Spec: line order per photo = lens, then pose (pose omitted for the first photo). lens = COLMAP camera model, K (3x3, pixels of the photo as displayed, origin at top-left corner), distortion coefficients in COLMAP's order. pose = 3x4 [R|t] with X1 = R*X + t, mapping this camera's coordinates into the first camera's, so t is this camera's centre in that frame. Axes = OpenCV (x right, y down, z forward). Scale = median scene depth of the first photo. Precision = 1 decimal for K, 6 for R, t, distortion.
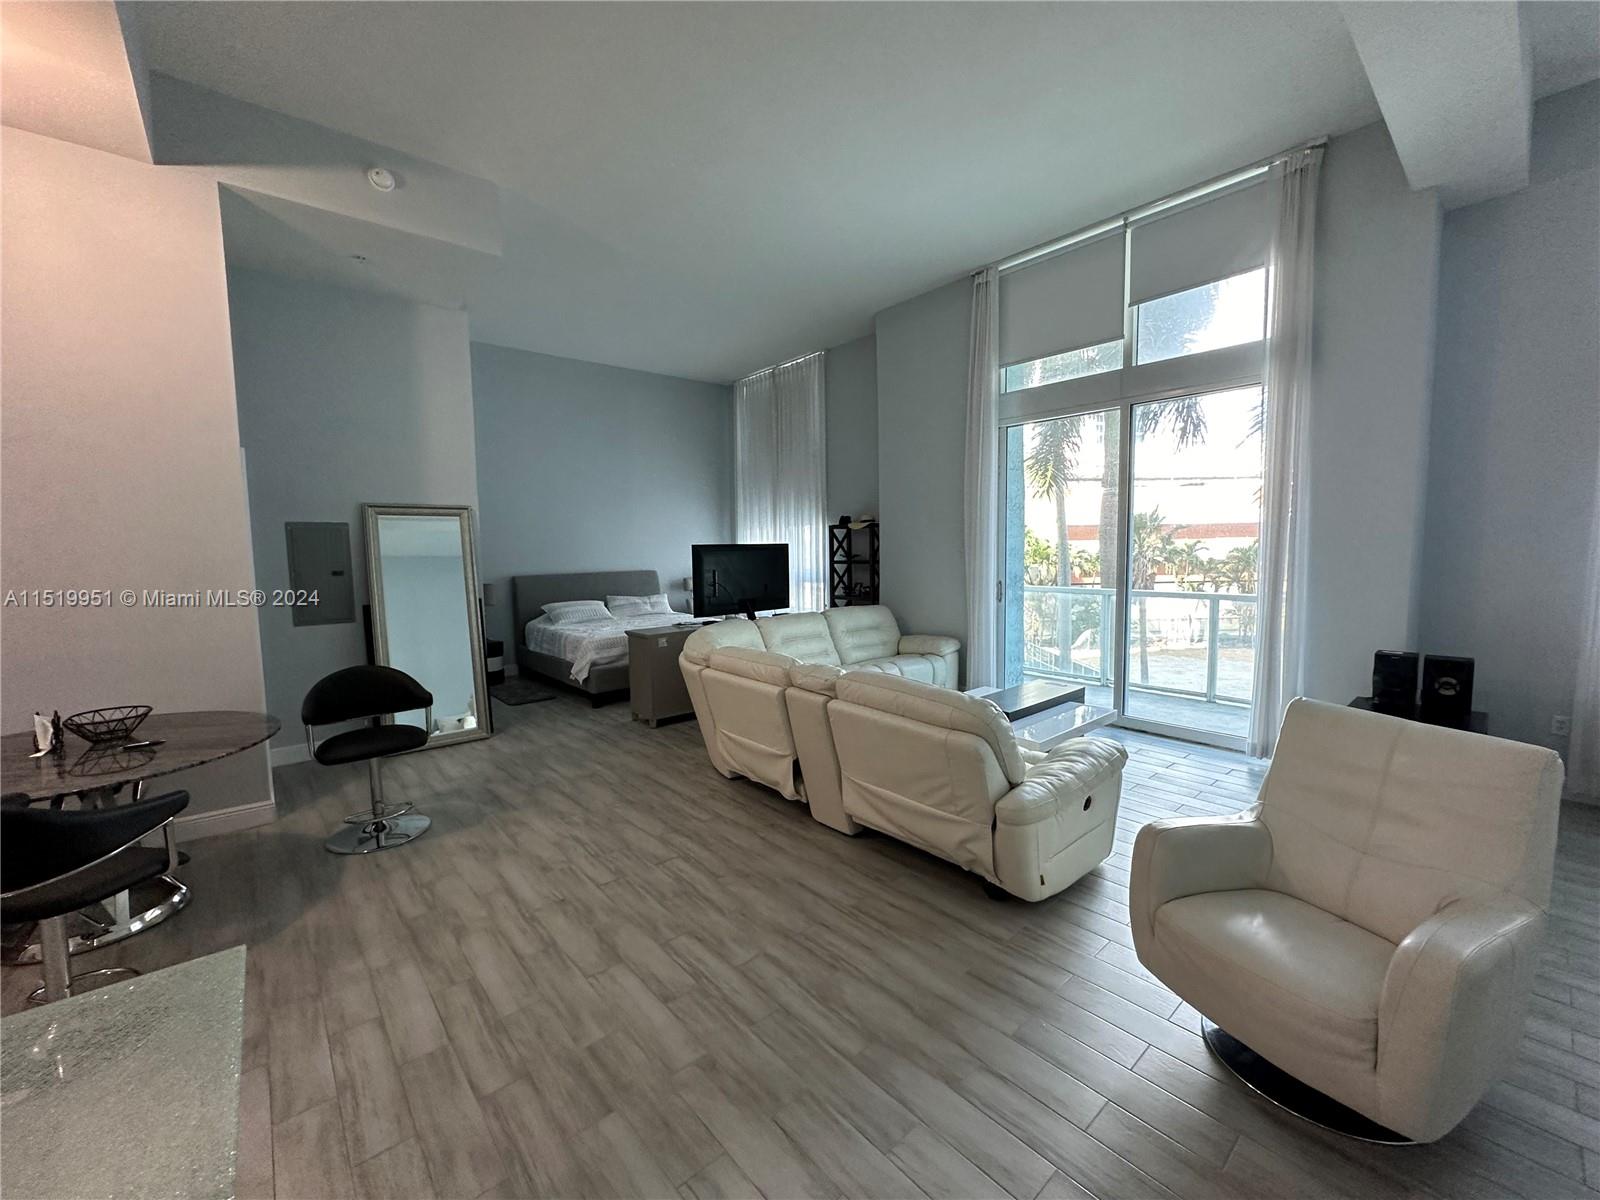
lens RADIAL K [[642.3, 0, 798.4], [0, 642.3, 598.2], [0, 0, 1]] dist [-0.001581, 0.000057]
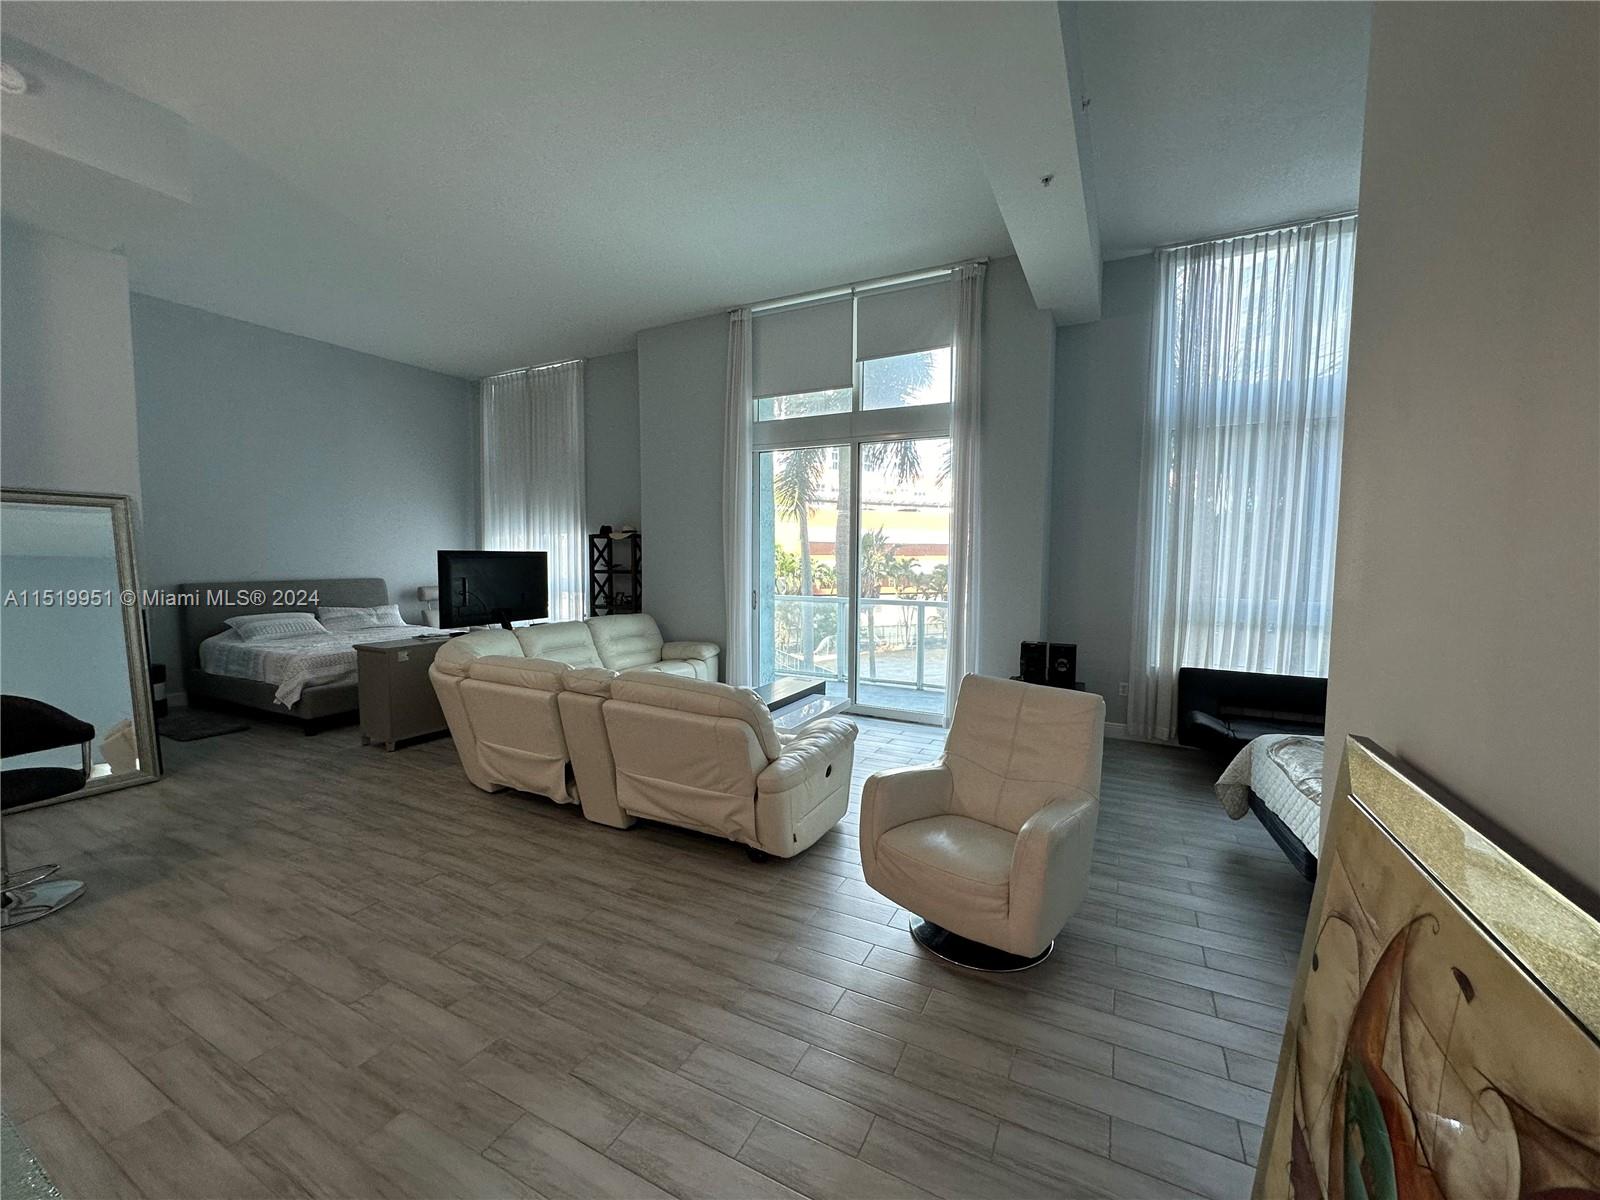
lens RADIAL K [[638.9, 0, 799.1], [0, 638.9, 598.8], [0, 0, 1]] dist [-0.001769, 0.000115]
pose [[0.928625, -0.002509, 0.371012, -0.031259], [0.008797, 0.999845, -0.015257, 0.007261], [-0.370916, 0.017432, 0.928503, -0.067972]]
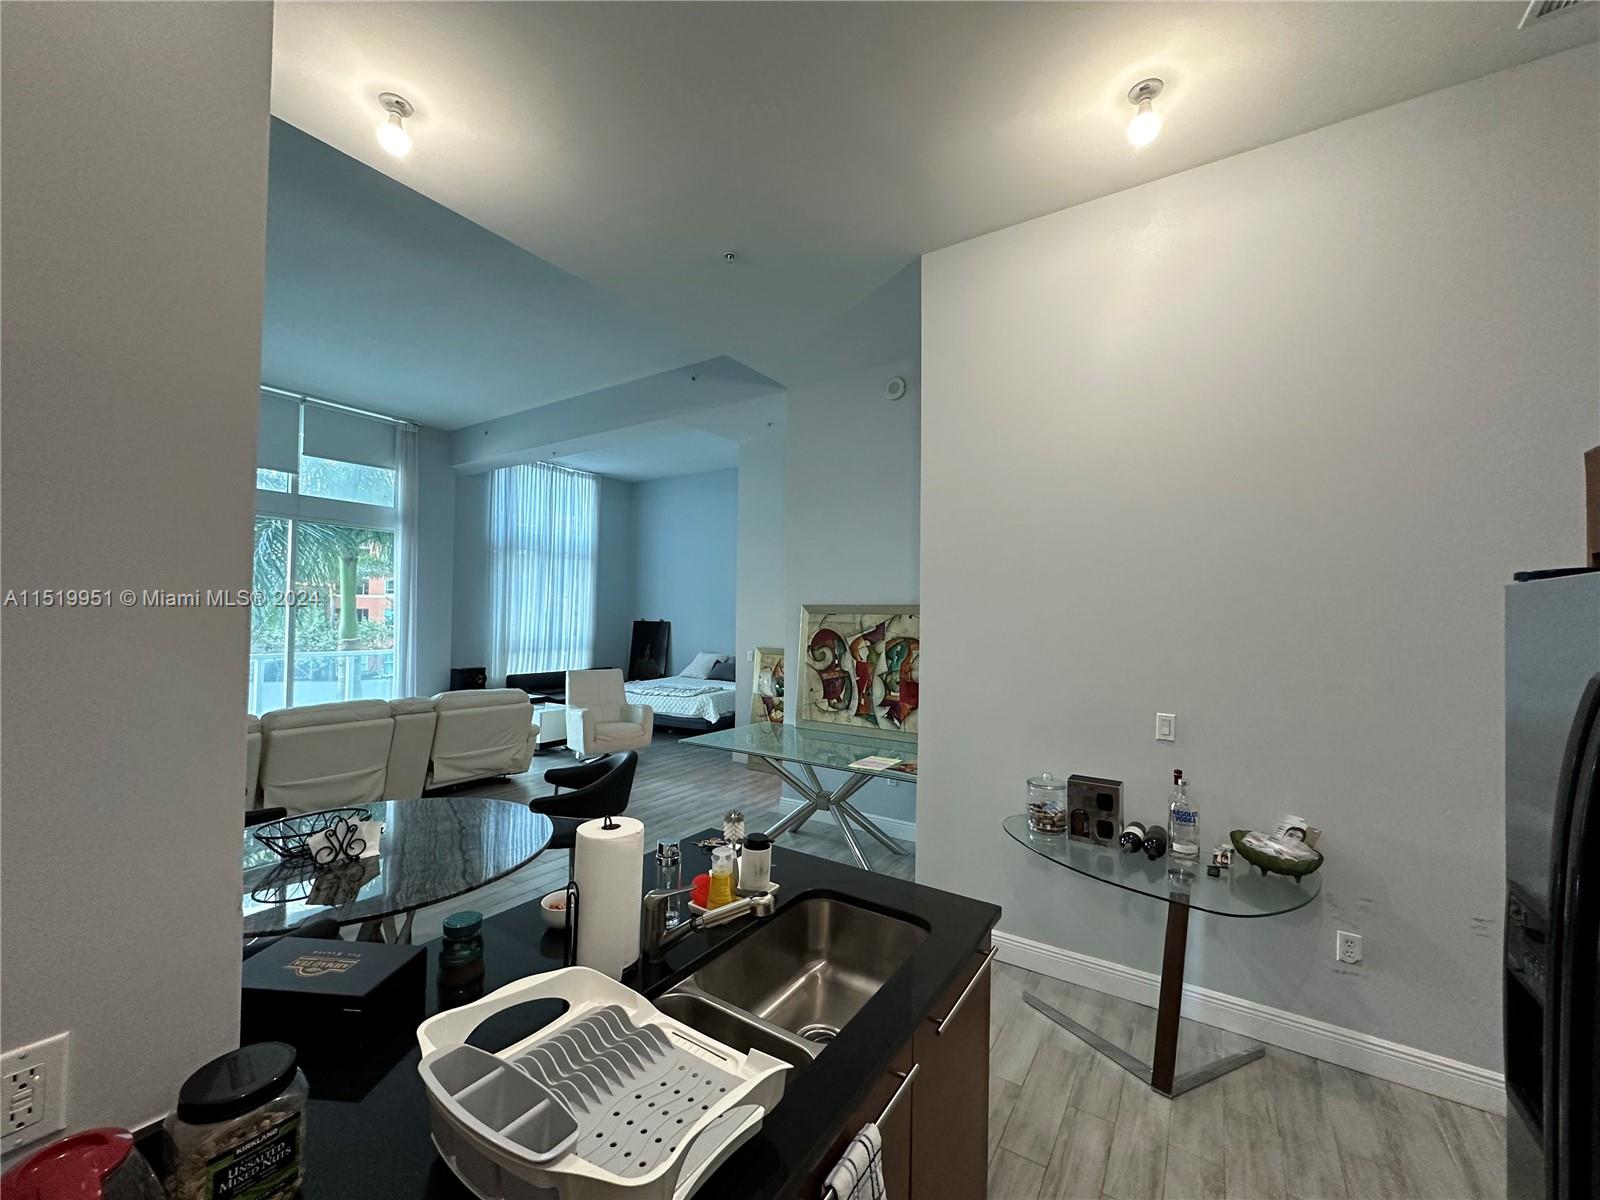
lens RADIAL K [[642.3, 0, 798.4], [0, 642.3, 598.2], [0, 0, 1]] dist [-0.001581, 0.000057]
pose [[-0.271034, 0.036129, 0.961891, -1.315211], [0.070082, 0.997384, -0.017716, -0.031988], [-0.960015, 0.062609, -0.272857, 0.384356]]
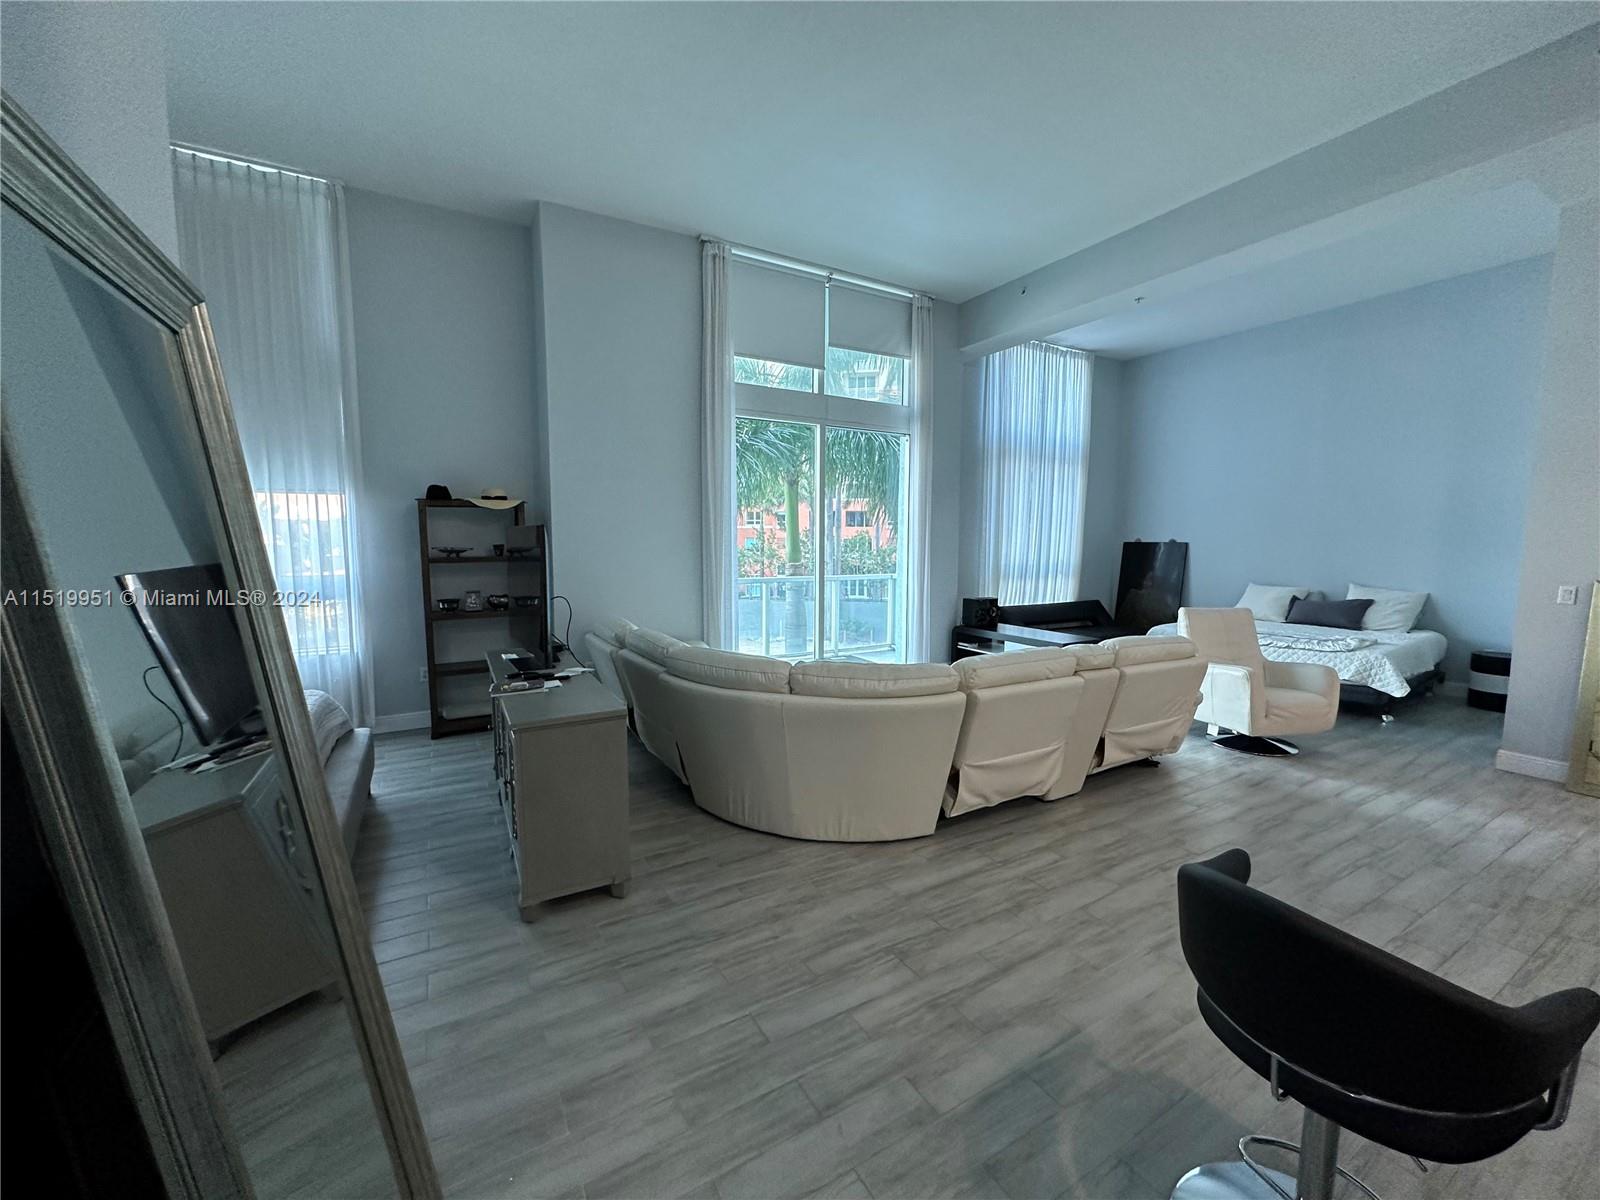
lens RADIAL K [[638.9, 0, 799.1], [0, 638.9, 598.8], [0, 0, 1]] dist [-0.001769, 0.000115]
pose [[0.188297, -0.075110, 0.979236, -0.831413], [0.073741, 0.995338, 0.062165, -0.056205], [-0.979340, 0.060504, 0.192957, 0.954787]]
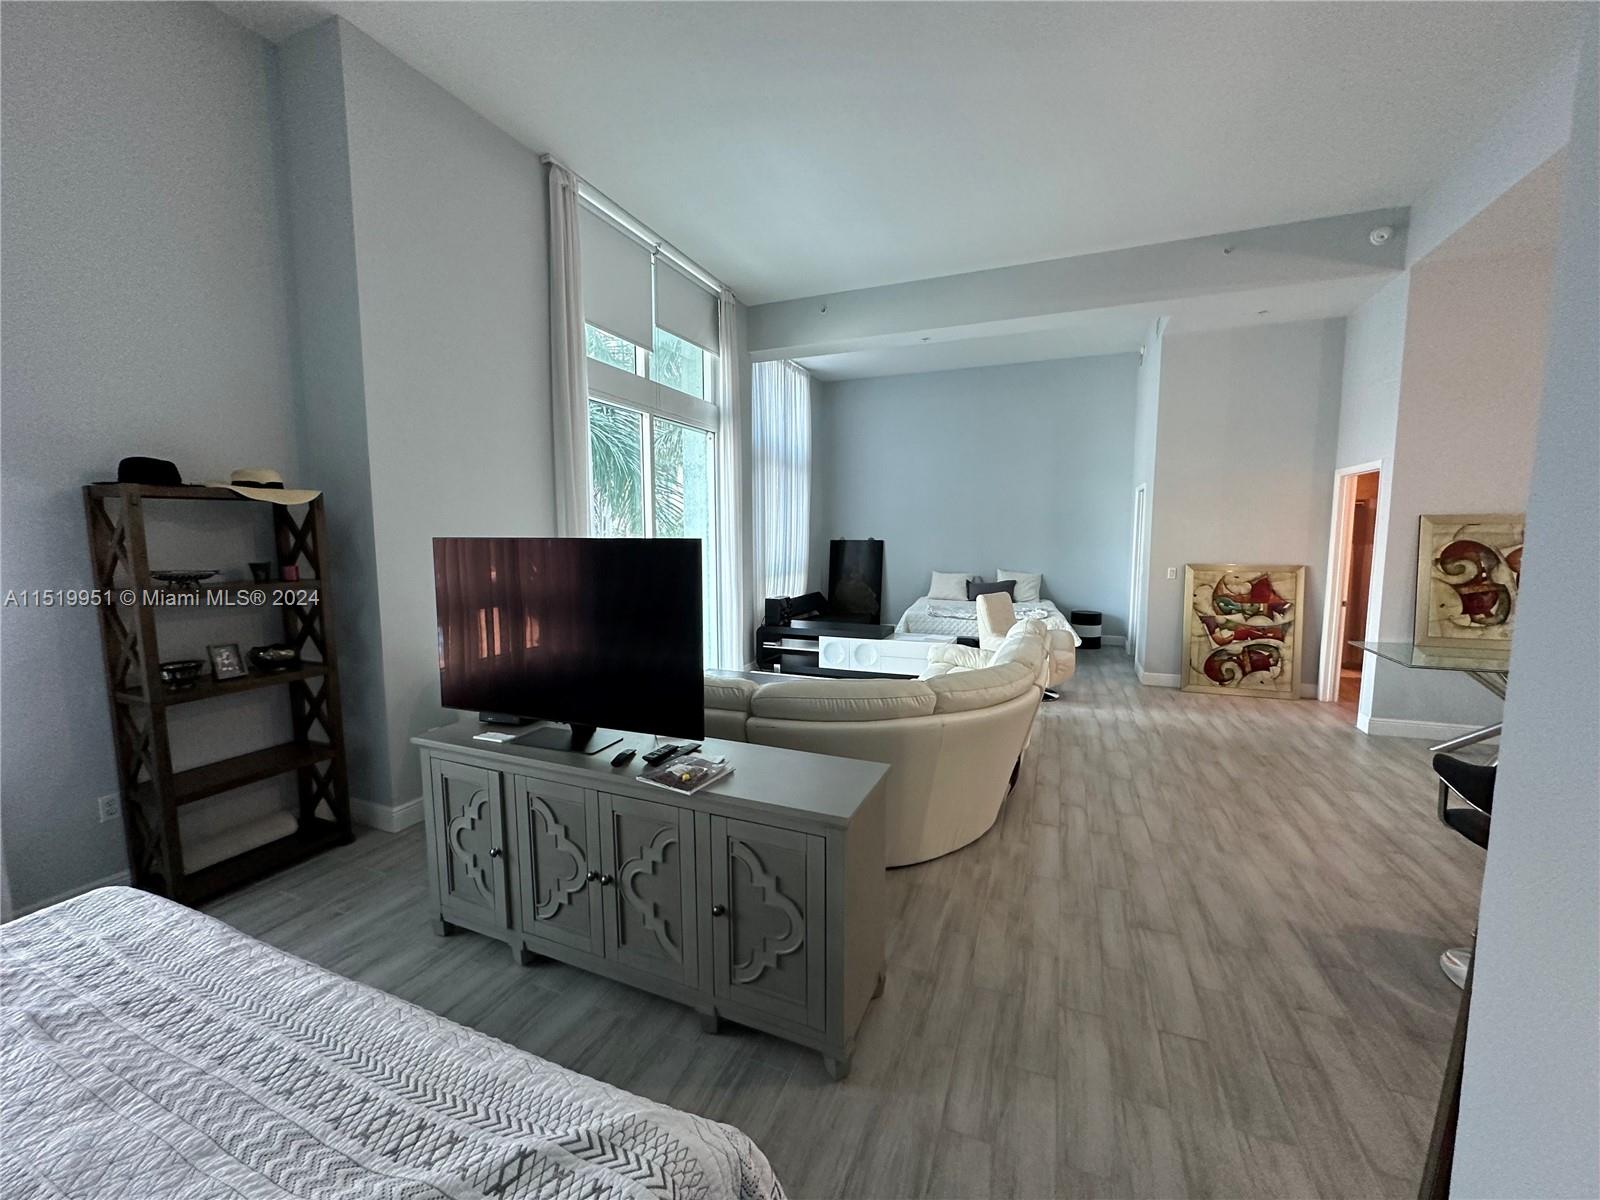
lens RADIAL K [[638.9, 0, 799.1], [0, 638.9, 598.8], [0, 0, 1]] dist [-0.001769, 0.000115]
pose [[-0.450831, -0.073282, 0.889596, -0.680683], [0.082464, 0.988942, 0.123258, -0.120402], [-0.888792, 0.128928, -0.439803, 1.491086]]
